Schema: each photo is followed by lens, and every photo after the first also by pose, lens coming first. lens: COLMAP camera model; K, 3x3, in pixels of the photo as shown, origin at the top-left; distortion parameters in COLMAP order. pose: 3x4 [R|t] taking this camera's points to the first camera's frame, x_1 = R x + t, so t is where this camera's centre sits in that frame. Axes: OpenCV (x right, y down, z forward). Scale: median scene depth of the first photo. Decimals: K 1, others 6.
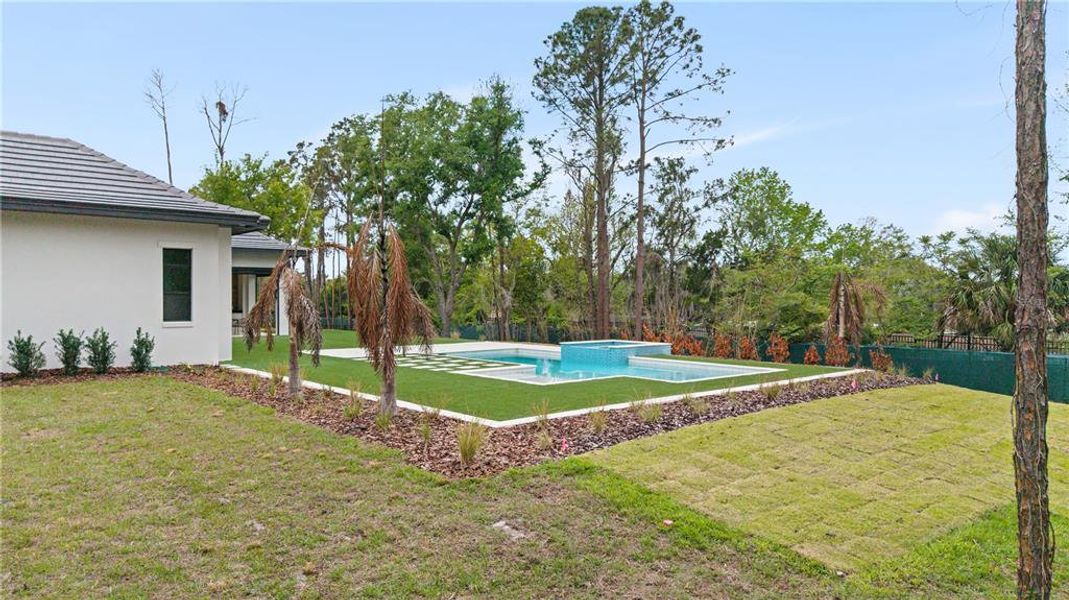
lens RADIAL K [[705.8, 0, 534.5], [0, 705.8, 300.0], [0, 0, 1]] dist [0.073673, -0.120016]
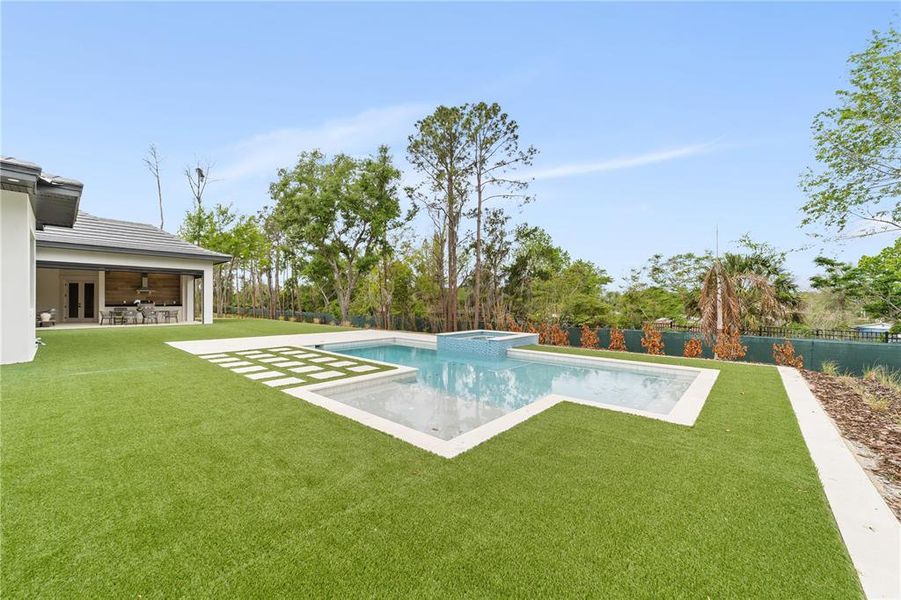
lens RADIAL K [[343.1, 0, 450.5], [0, 343.1, 300.0], [0, 0, 1]] dist [-0.031608, 0.013254]
pose [[0.990968, 0.005850, 0.133972, -0.006034], [-0.004702, 0.999949, -0.008884, 0.008471], [-0.134017, 0.008174, 0.990945, 0.282573]]
